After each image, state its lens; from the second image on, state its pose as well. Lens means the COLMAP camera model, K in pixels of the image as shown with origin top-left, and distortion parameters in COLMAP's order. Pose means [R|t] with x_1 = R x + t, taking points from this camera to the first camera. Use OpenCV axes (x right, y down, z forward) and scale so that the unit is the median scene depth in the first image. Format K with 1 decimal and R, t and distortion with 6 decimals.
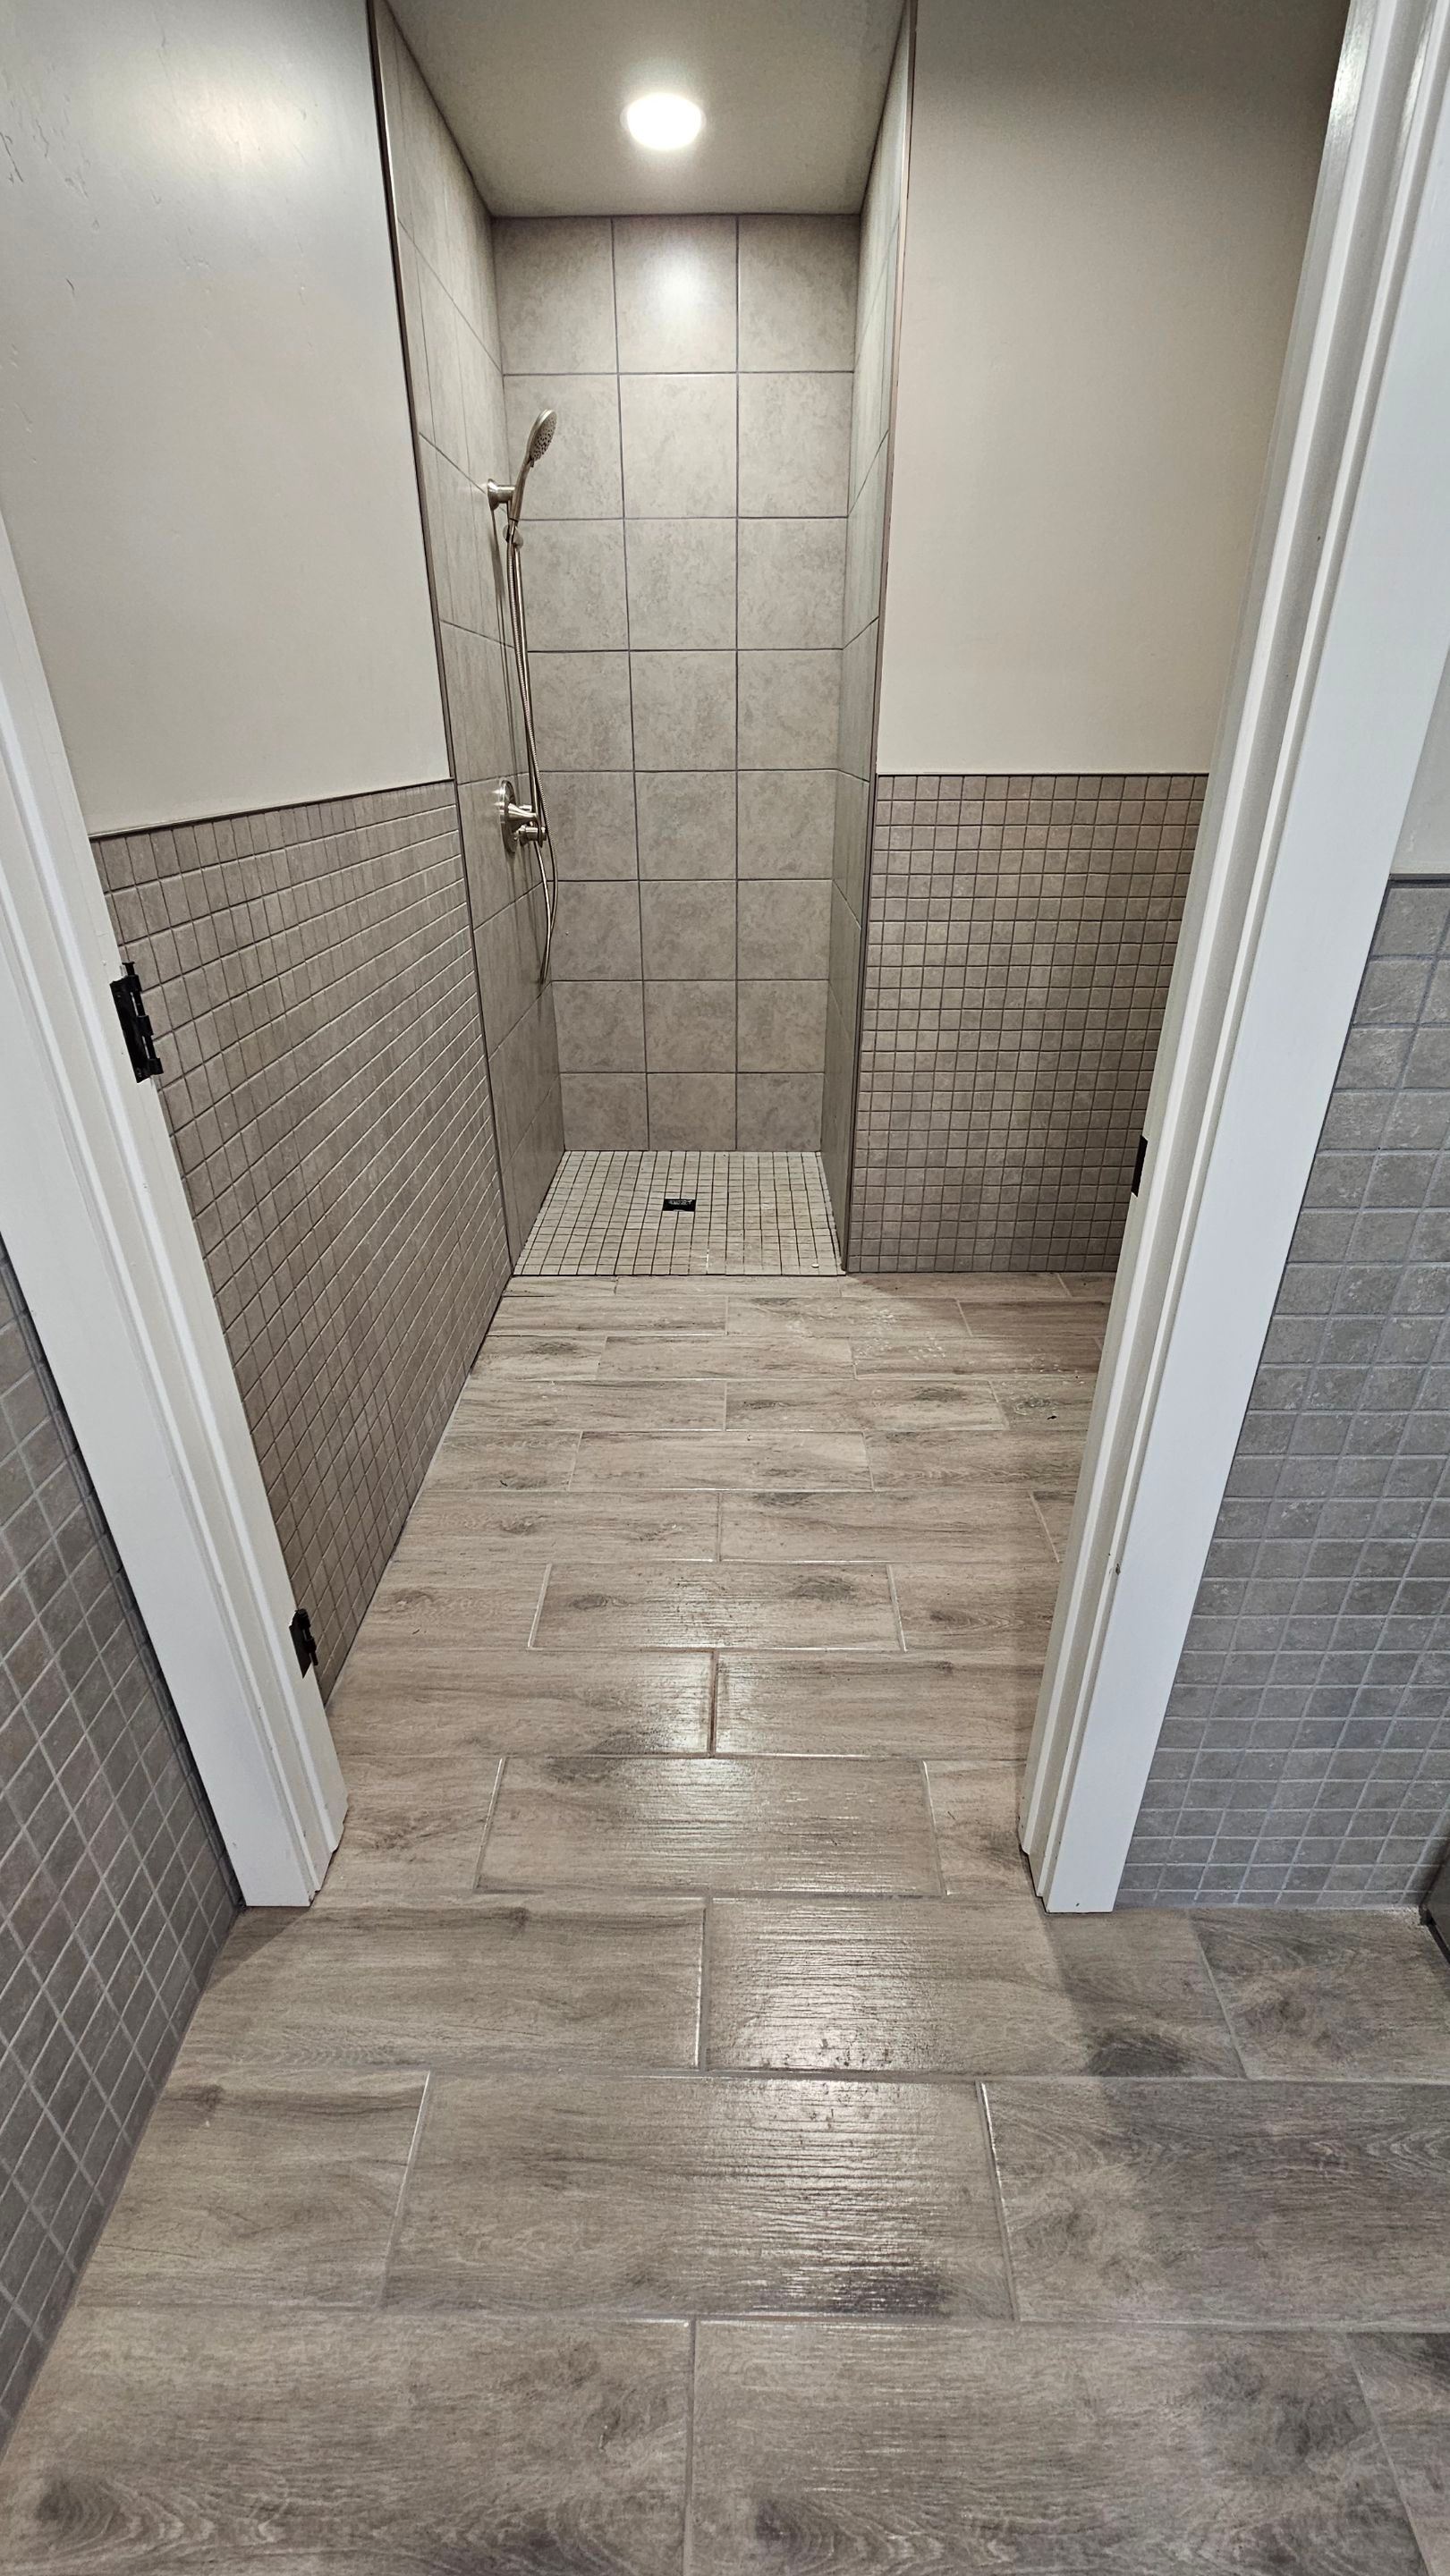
lens RADIAL K [[1052.1, 0, 718.7], [0, 1052.1, 1286.1], [0, 0, 1]] dist [0.002830, -0.000534]
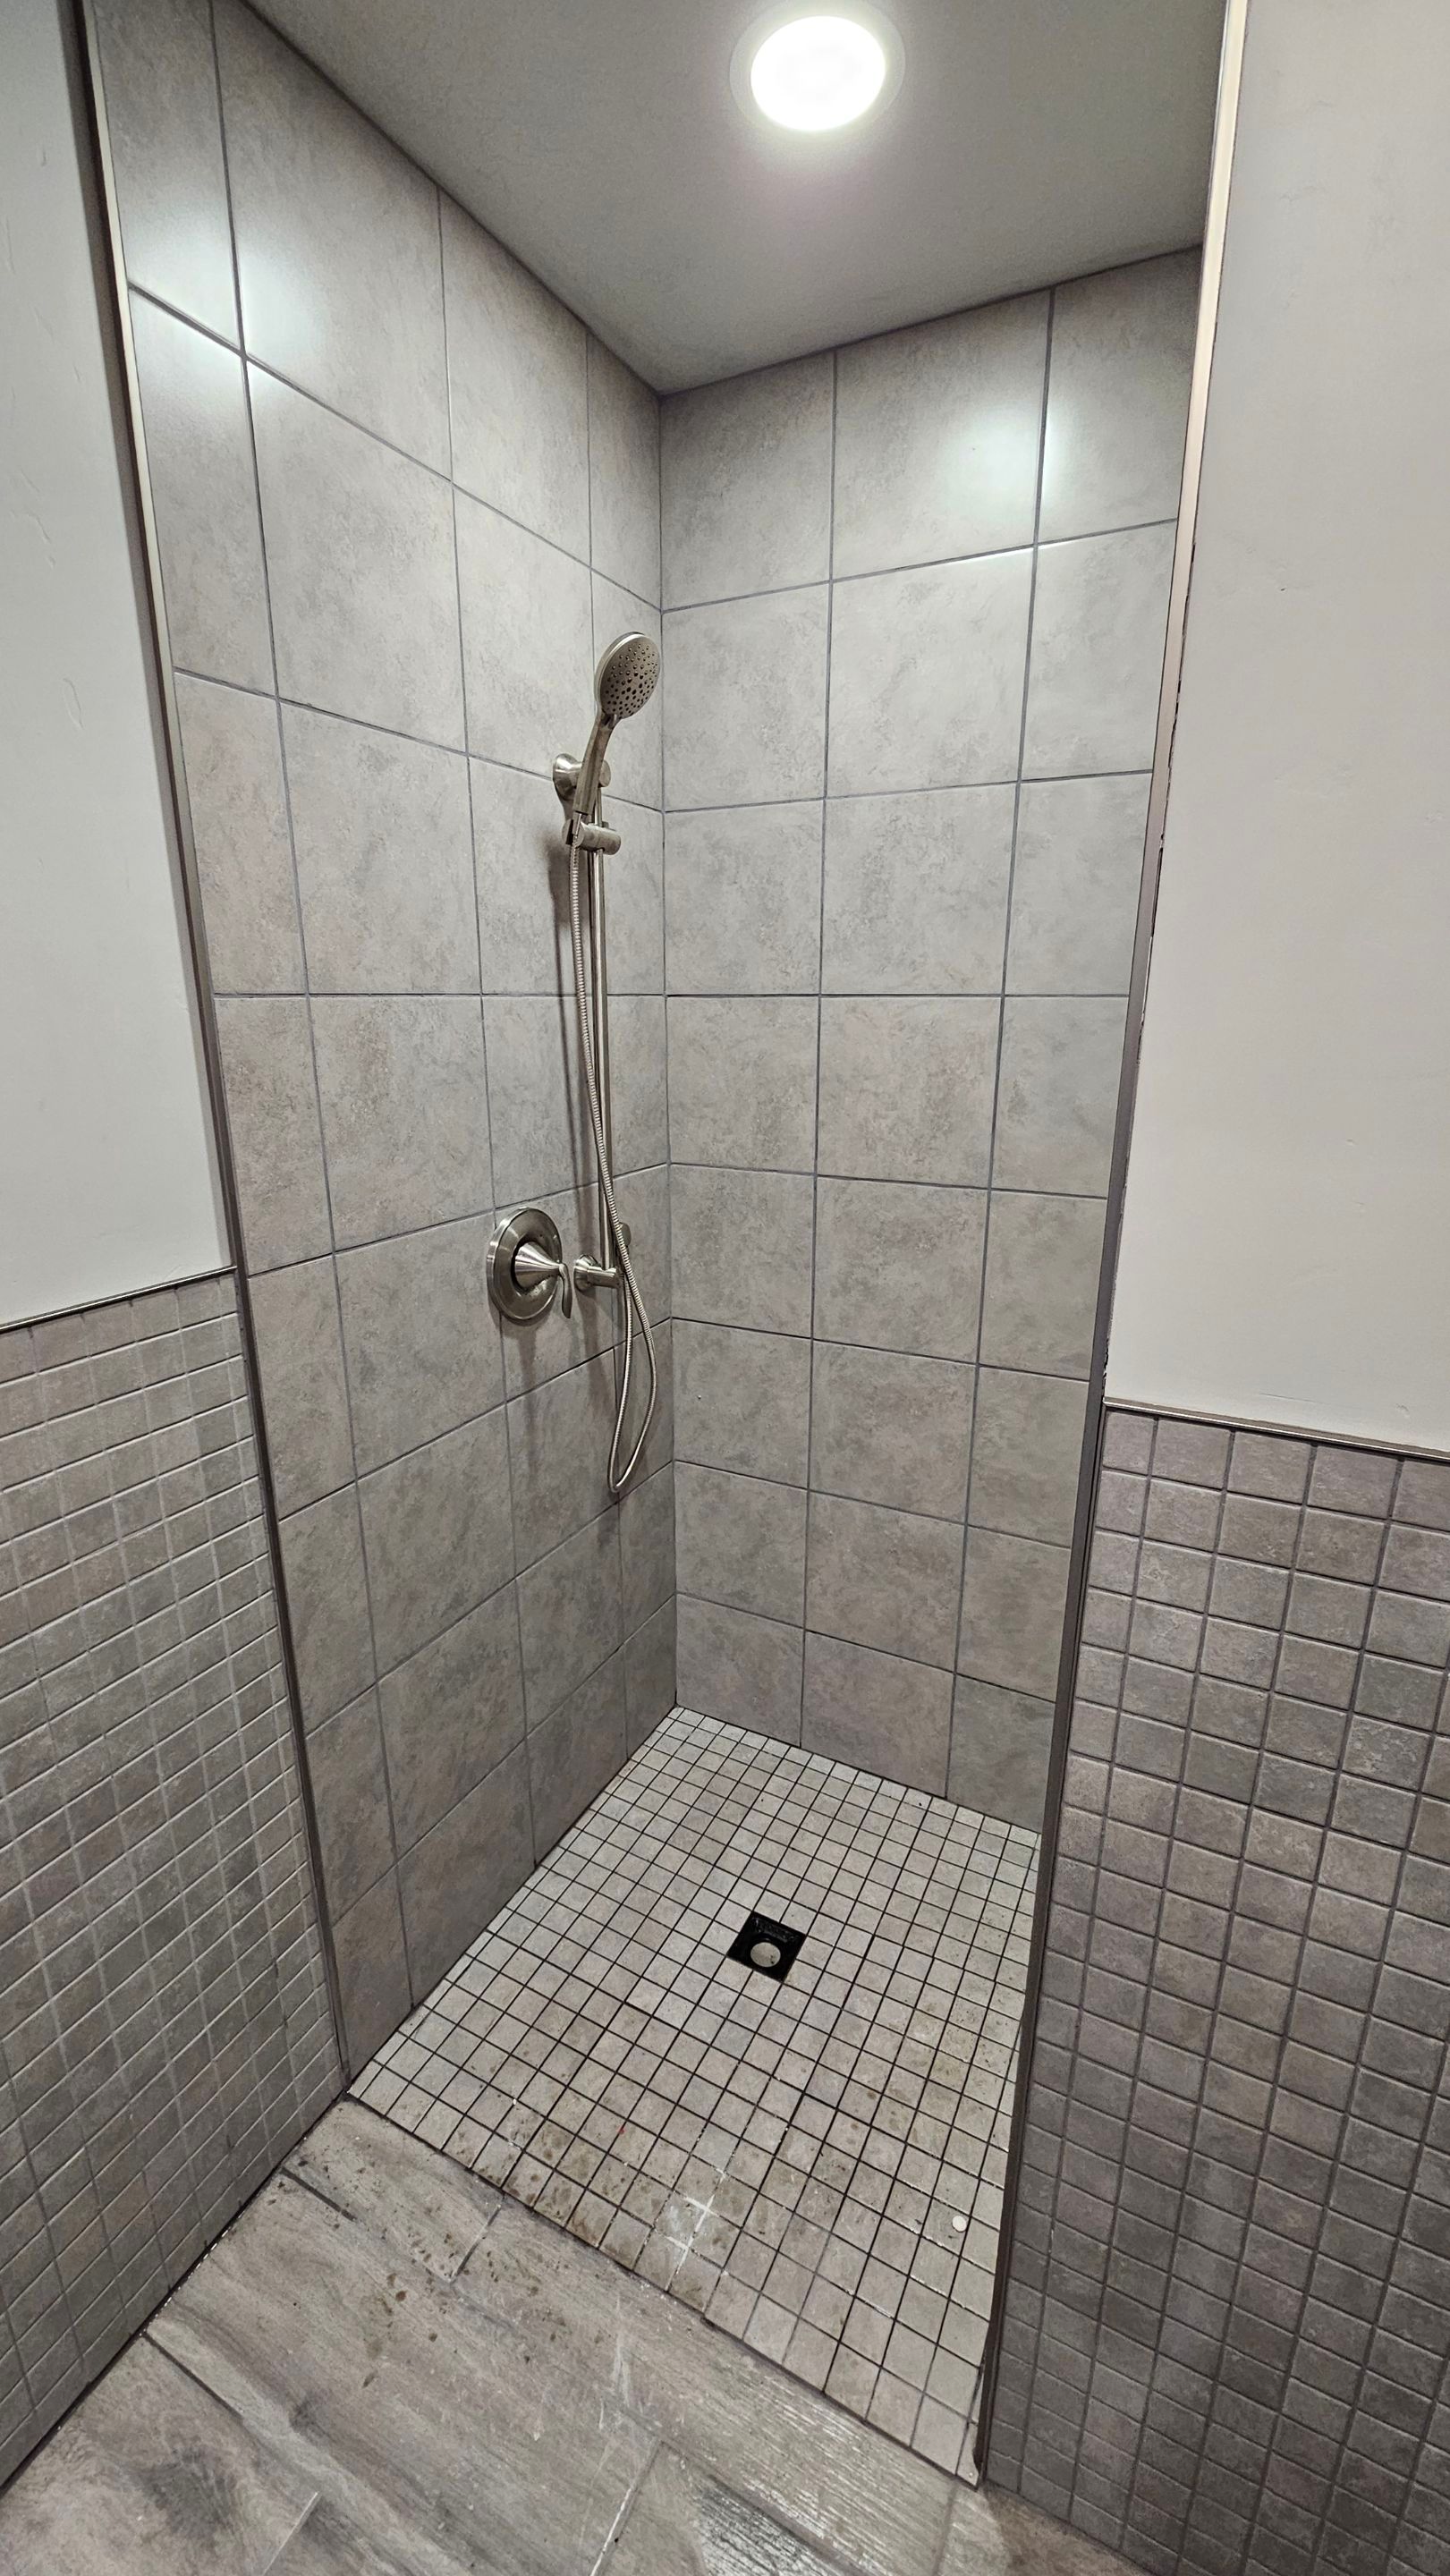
lens RADIAL K [[1052.1, 0, 718.7], [0, 1052.1, 1286.1], [0, 0, 1]] dist [0.002830, -0.000534]
pose [[0.896547, 0.125233, -0.424877, 0.130733], [-0.209744, 0.964875, -0.158188, -0.323549], [0.390143, 0.230938, 0.891323, 0.464213]]
